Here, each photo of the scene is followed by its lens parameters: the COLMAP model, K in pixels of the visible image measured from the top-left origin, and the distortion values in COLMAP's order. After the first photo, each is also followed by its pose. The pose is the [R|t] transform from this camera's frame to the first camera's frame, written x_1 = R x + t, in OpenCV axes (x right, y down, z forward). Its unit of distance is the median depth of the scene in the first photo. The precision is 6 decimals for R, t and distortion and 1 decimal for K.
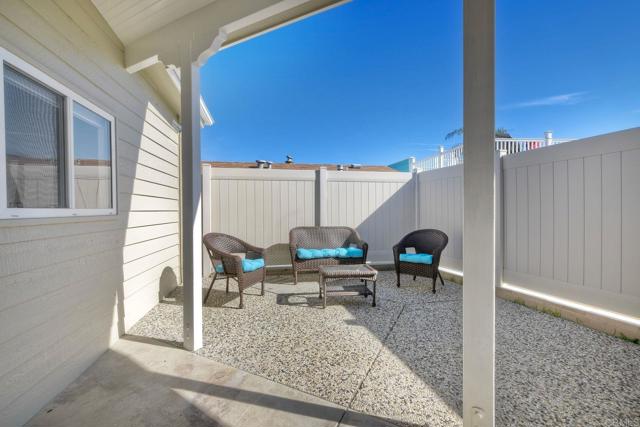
lens RADIAL K [[286.4, 0, 318.8], [0, 286.4, 211.8], [0, 0, 1]] dist [-0.001128, -0.000078]
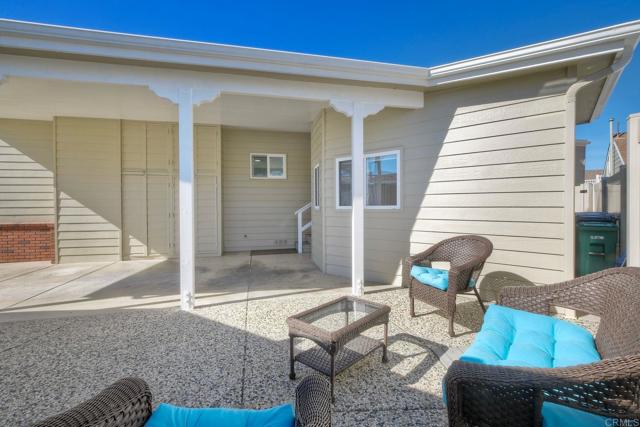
lens RADIAL K [[286.4, 0, 319.2], [0, 286.4, 210.9], [0, 0, 1]] dist [-0.001128, -0.000078]
pose [[-0.779262, 0.011347, -0.626596, 0.512374], [-0.001632, 0.999796, 0.020135, -0.008876], [0.626696, 0.016713, -0.779084, 1.509907]]
